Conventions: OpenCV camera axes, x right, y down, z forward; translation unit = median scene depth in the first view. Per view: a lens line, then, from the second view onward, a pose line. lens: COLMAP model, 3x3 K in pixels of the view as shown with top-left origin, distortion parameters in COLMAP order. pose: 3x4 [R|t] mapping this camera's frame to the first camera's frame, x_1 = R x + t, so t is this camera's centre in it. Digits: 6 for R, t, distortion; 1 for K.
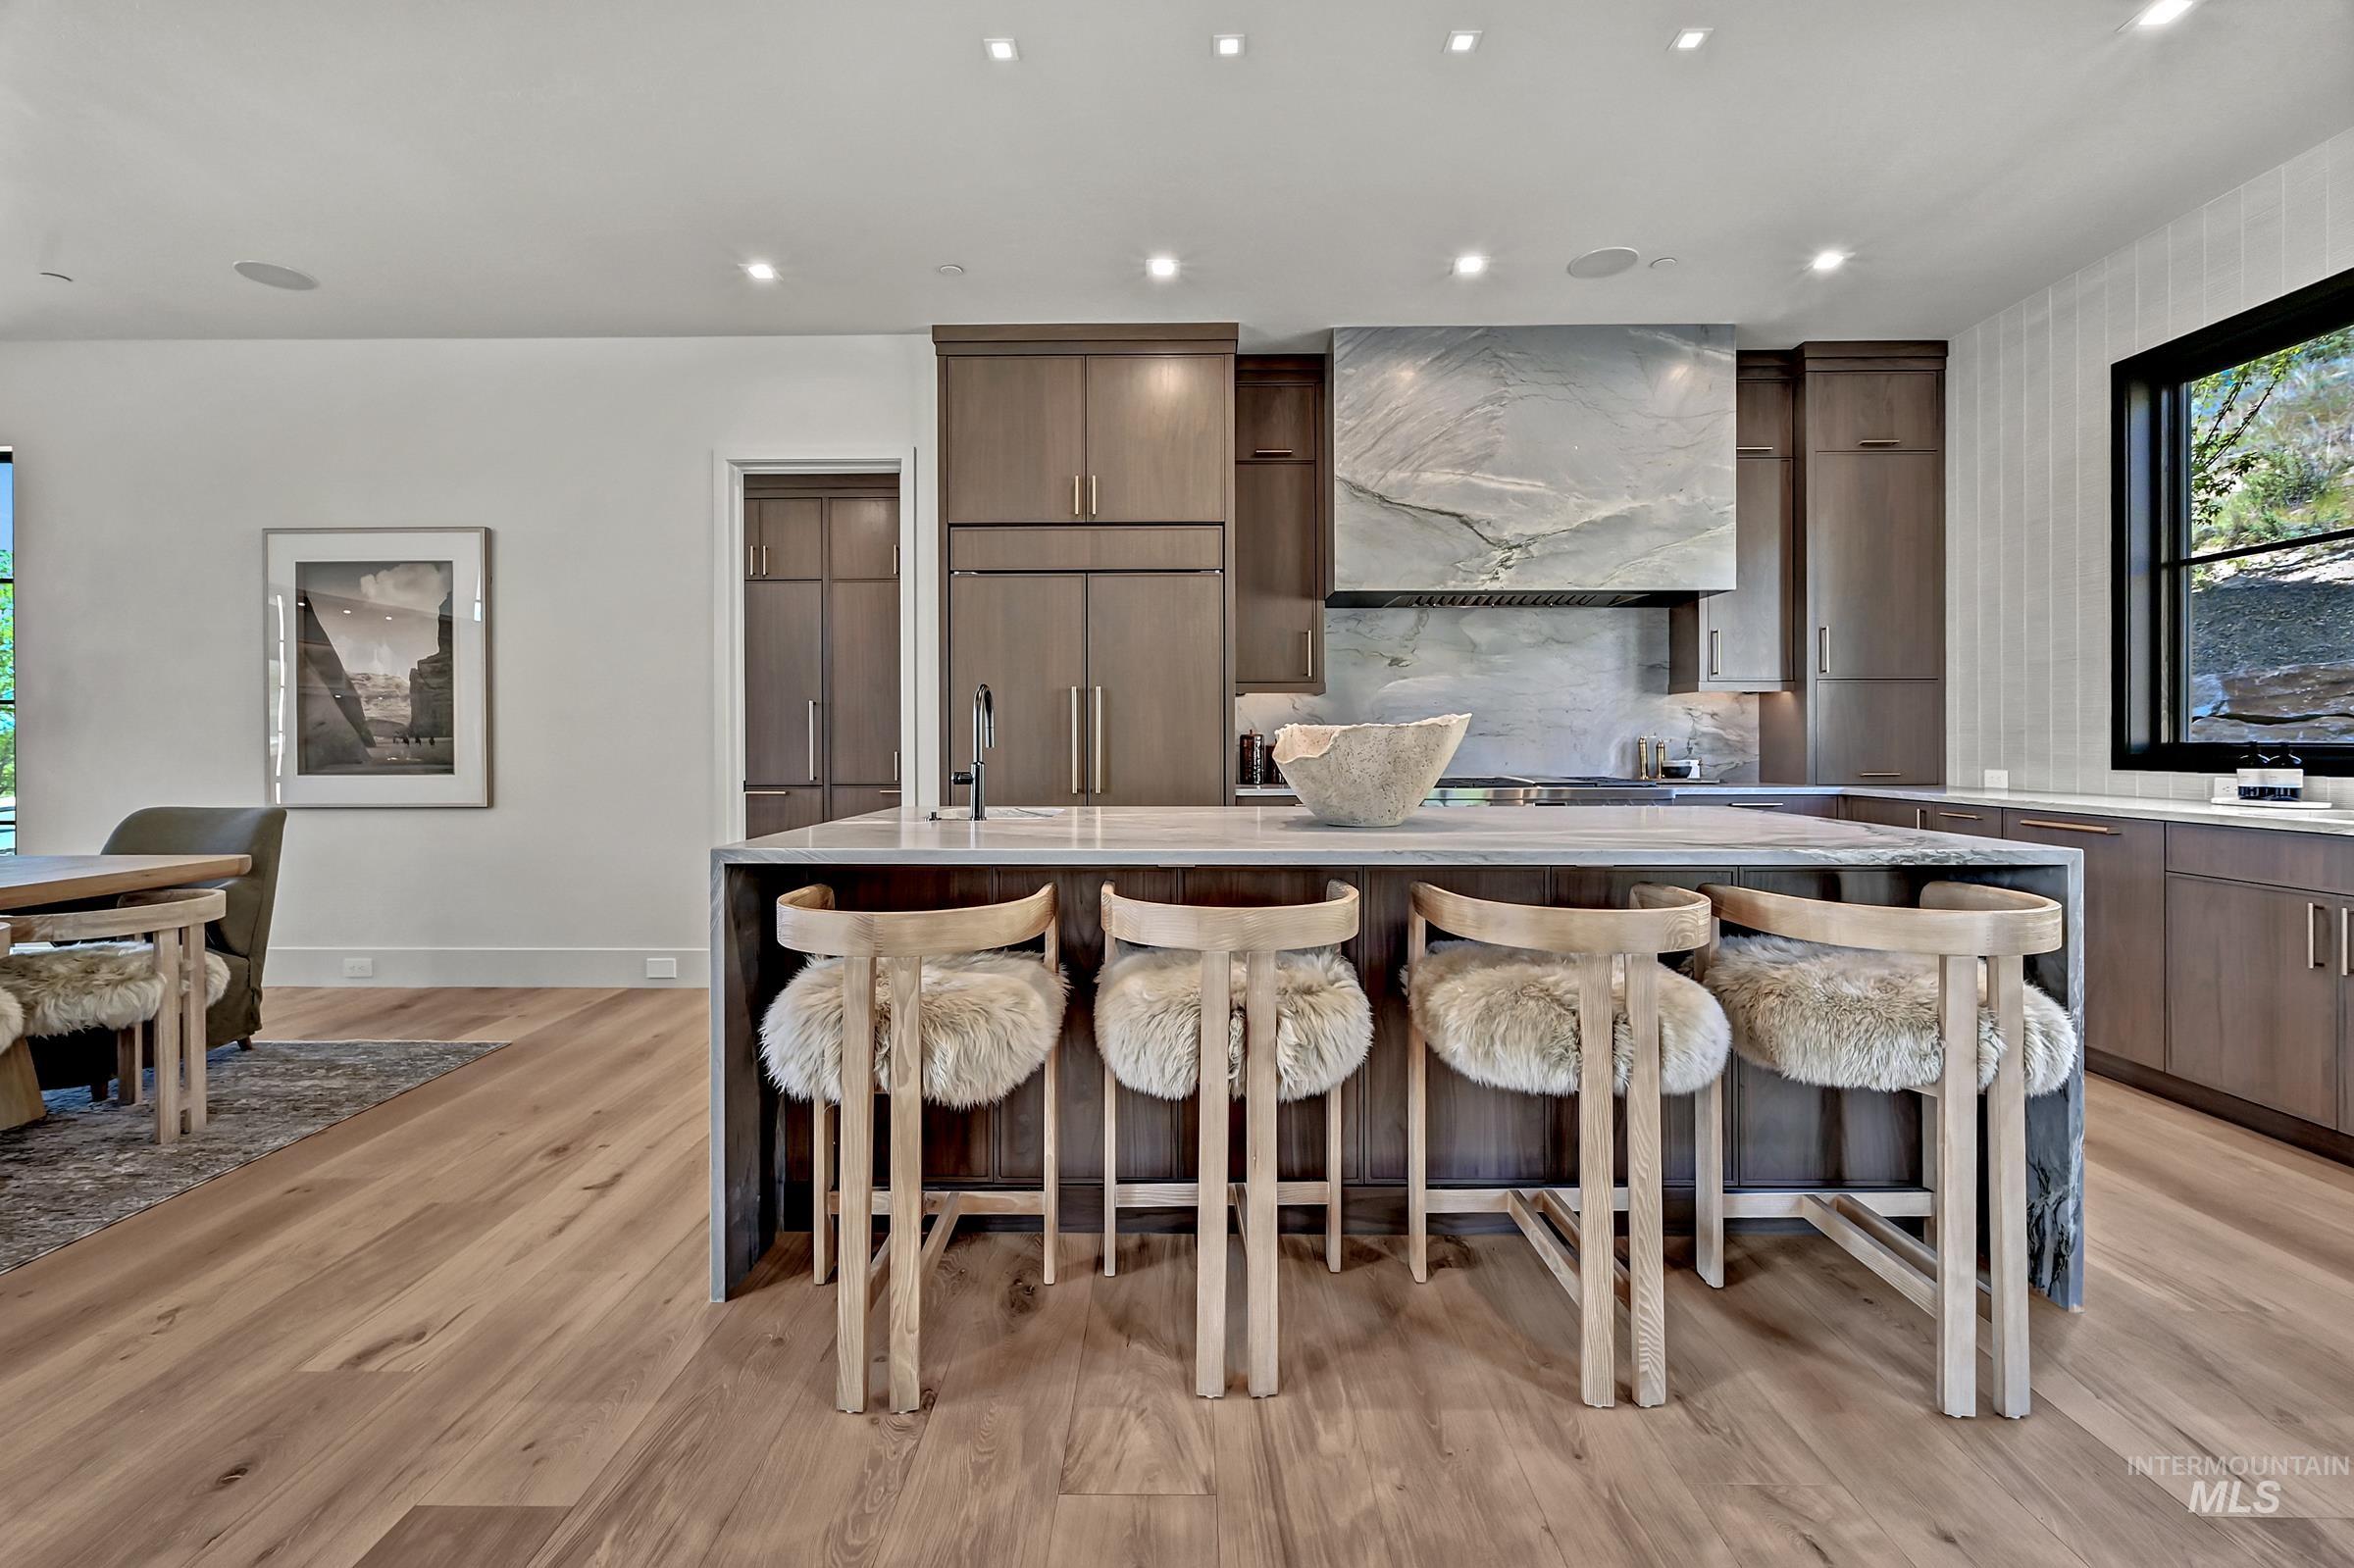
lens RADIAL K [[988.7, 0, 1168.0], [0, 988.7, 748.6], [0, 0, 1]] dist [0.000818, -0.000012]
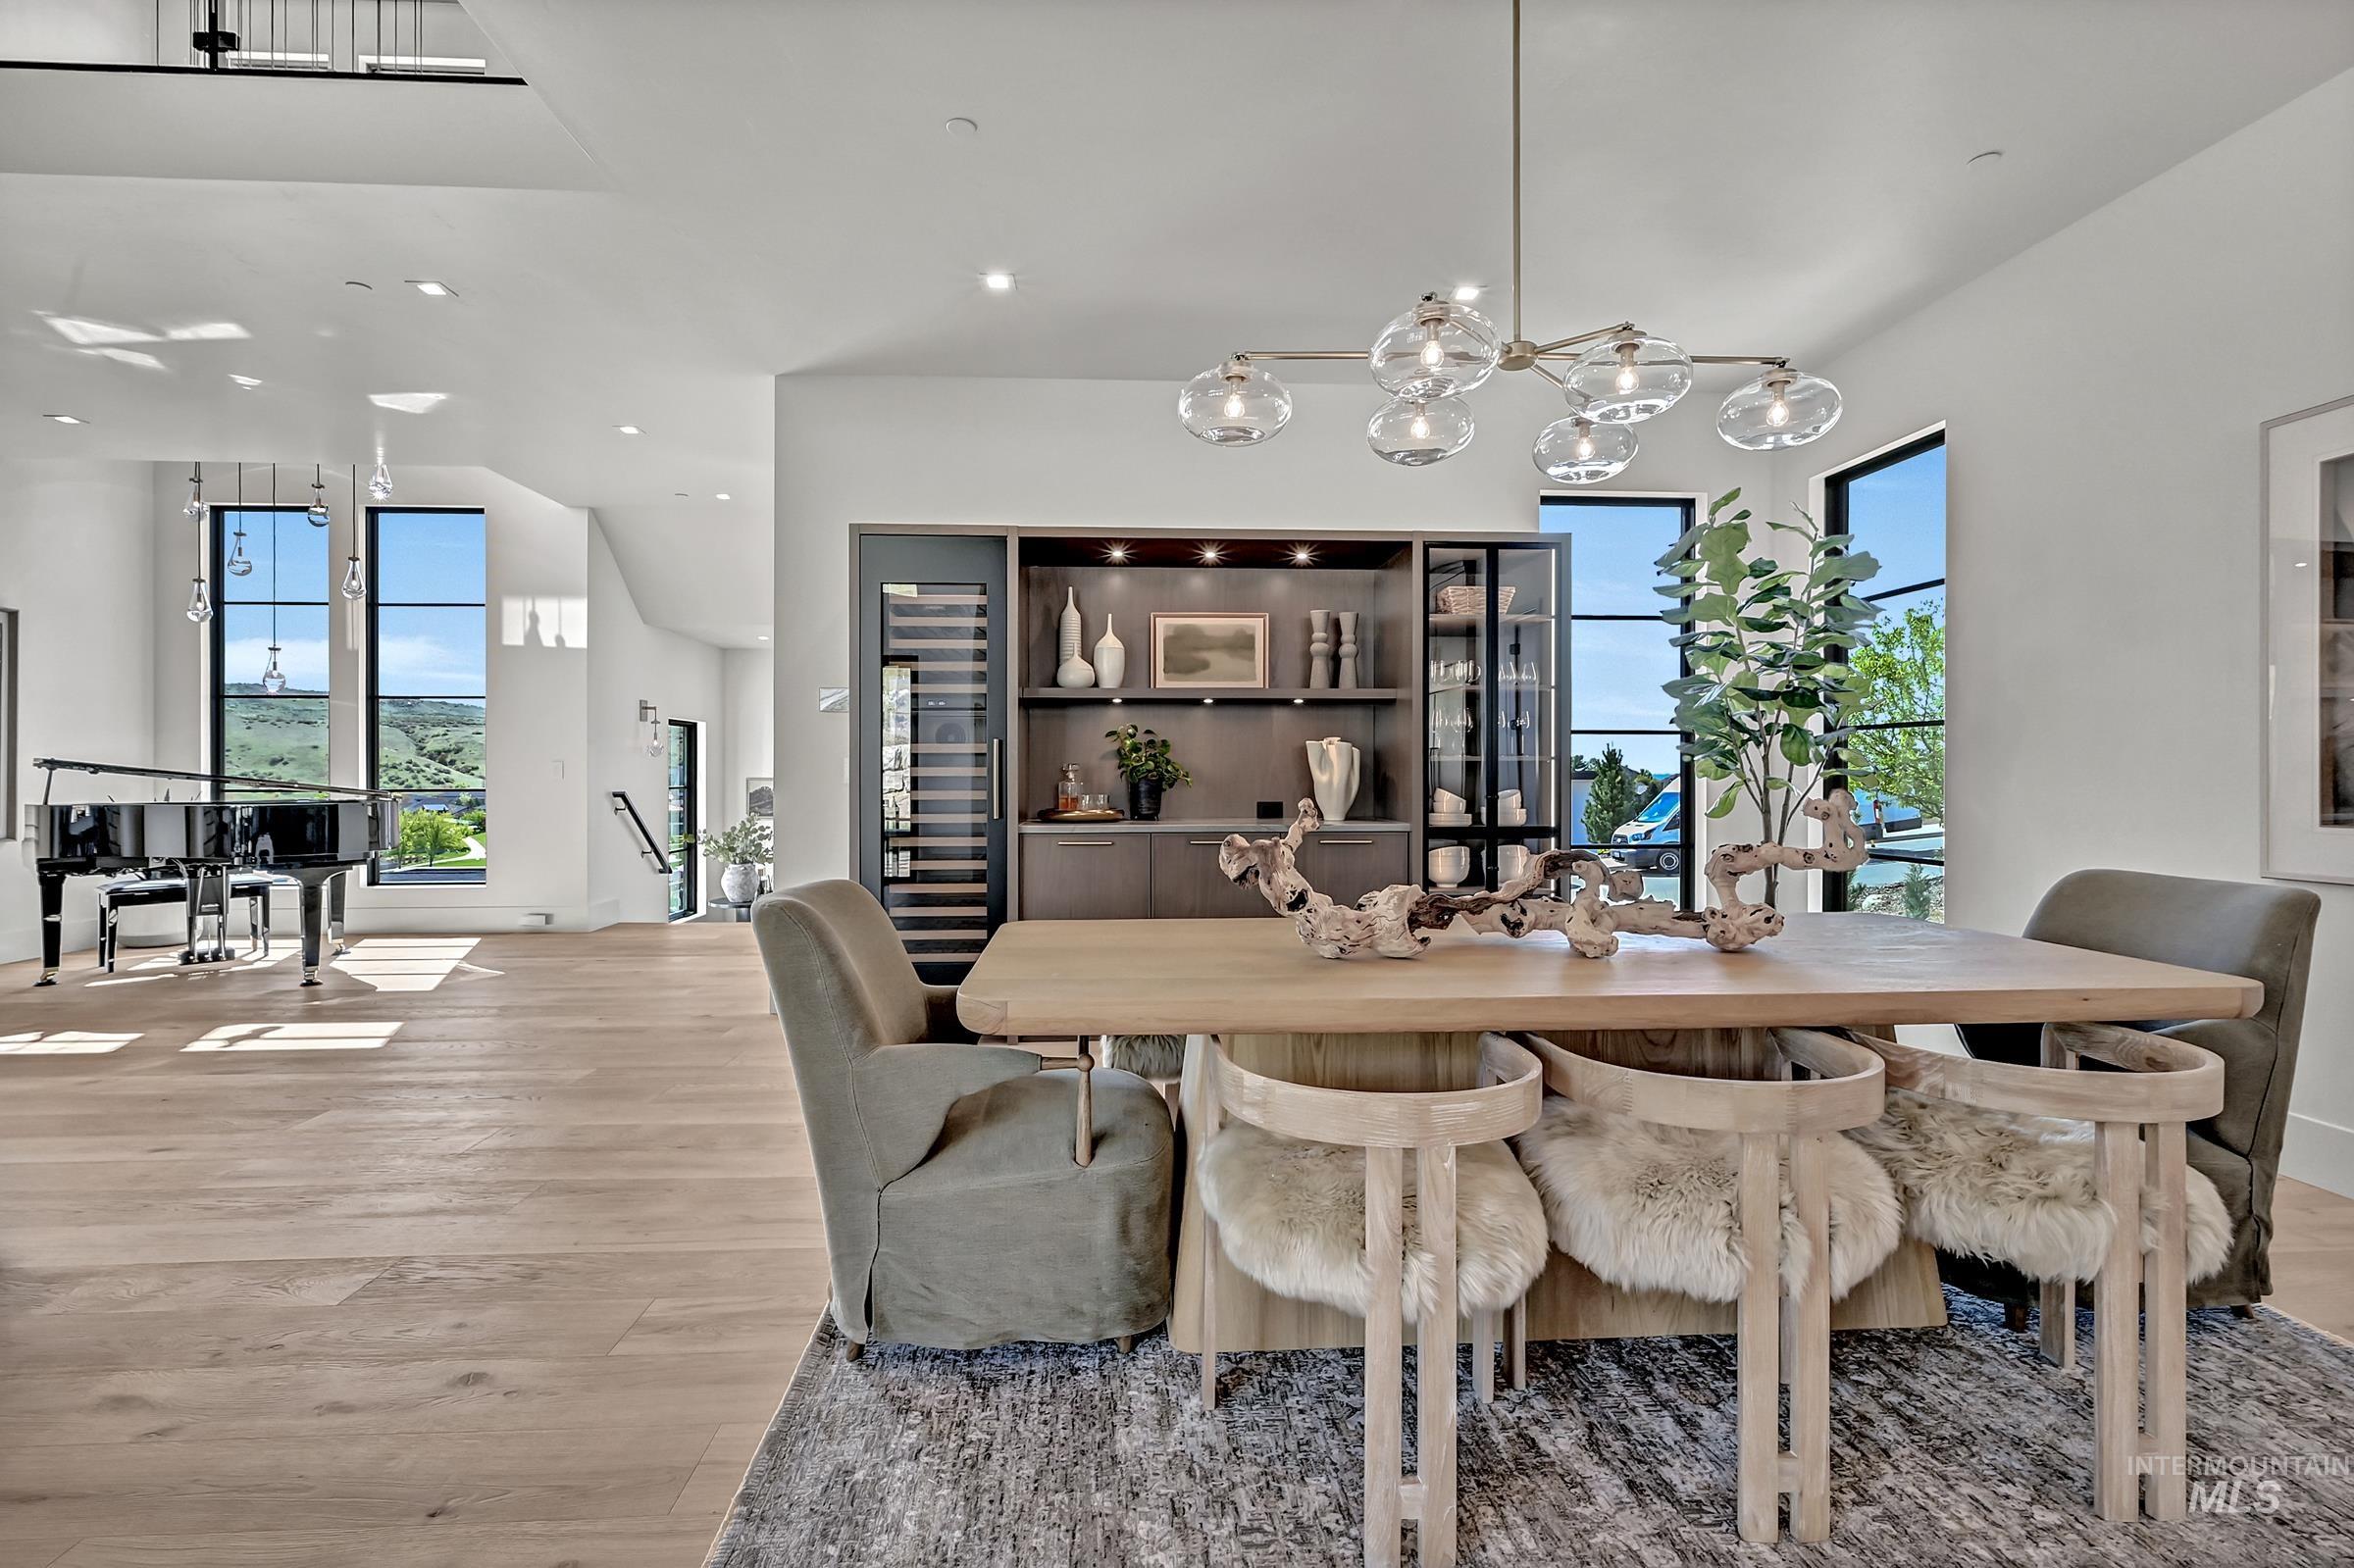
lens RADIAL K [[1075.9, 0, 1180.1], [0, 1075.9, 785.0], [0, 0, 1]] dist [0.001607, -0.001074]
pose [[0.071117, 0.009677, -0.997421, -0.296527], [-0.002350, 0.999952, 0.009534, -0.002079], [0.997465, 0.001666, 0.071136, 0.286048]]
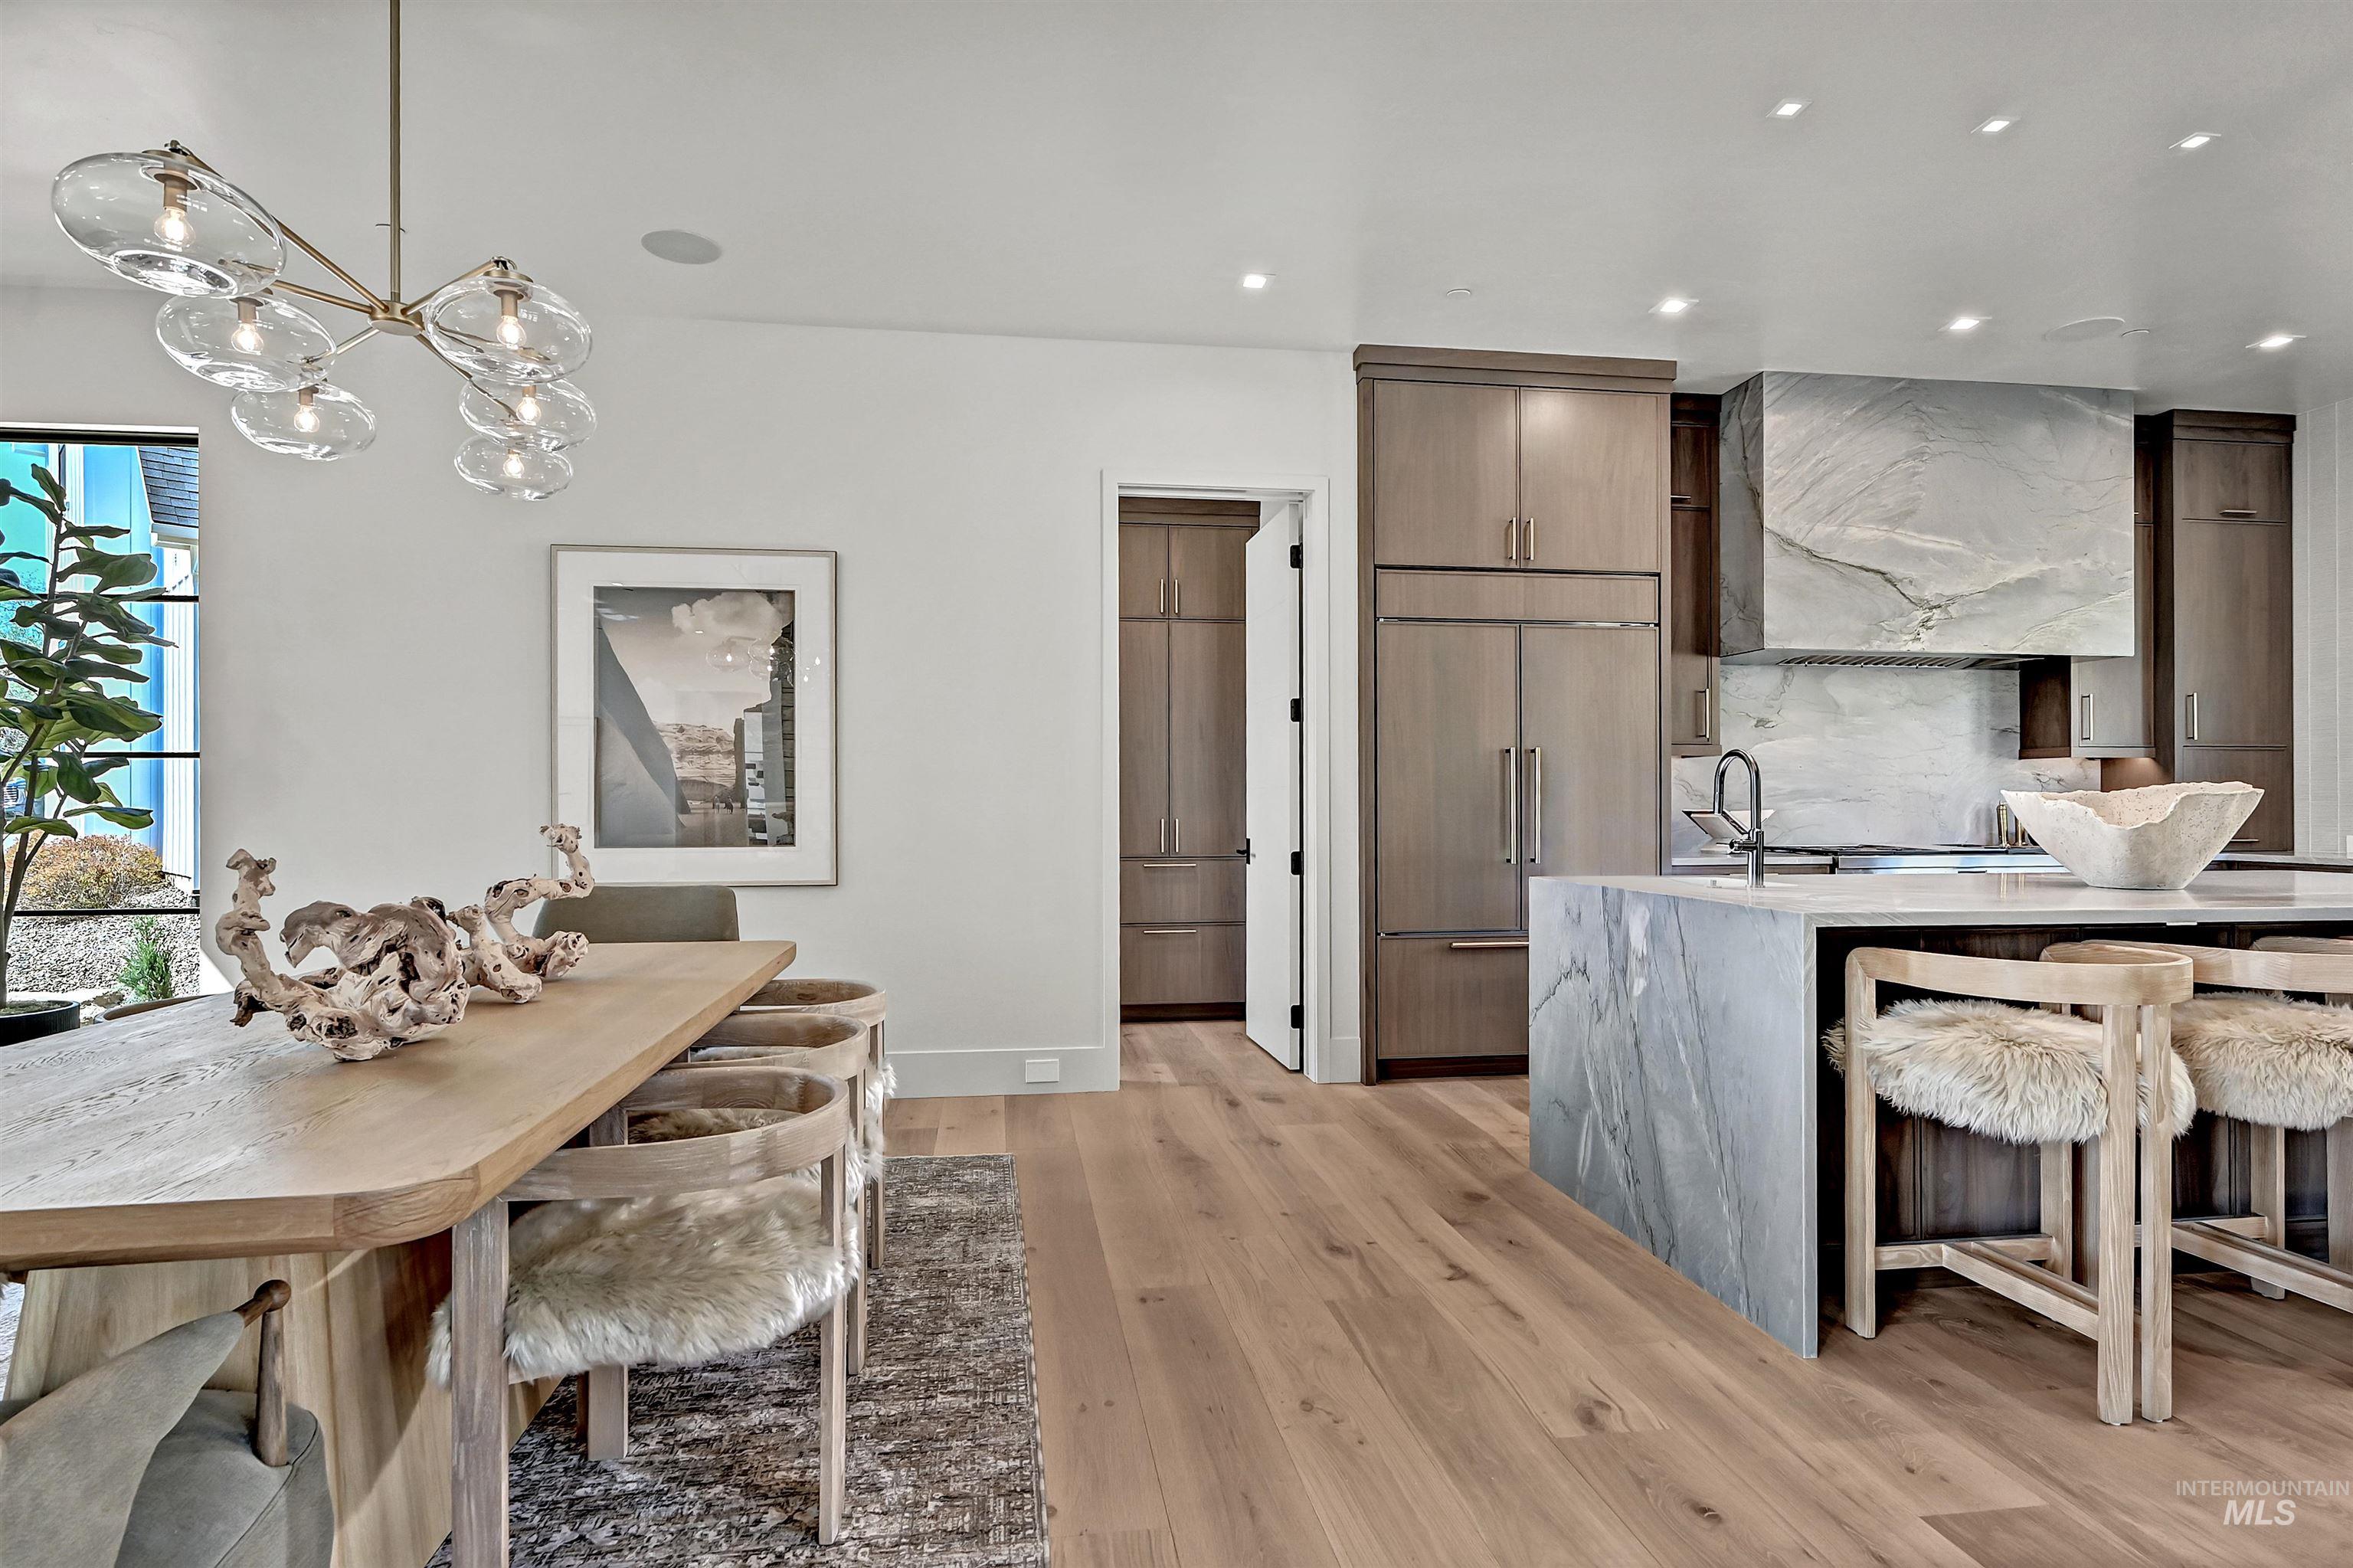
lens RADIAL K [[1215.3, 0, 1161.4], [0, 1215.3, 810.2], [0, 0, 1]] dist [0.004050, -0.001935]
pose [[0.987965, 0.000601, 0.154678, -0.582959], [0.000070, 0.999991, -0.004335, 0.000240], [-0.154679, 0.004294, 0.987955, -0.061203]]
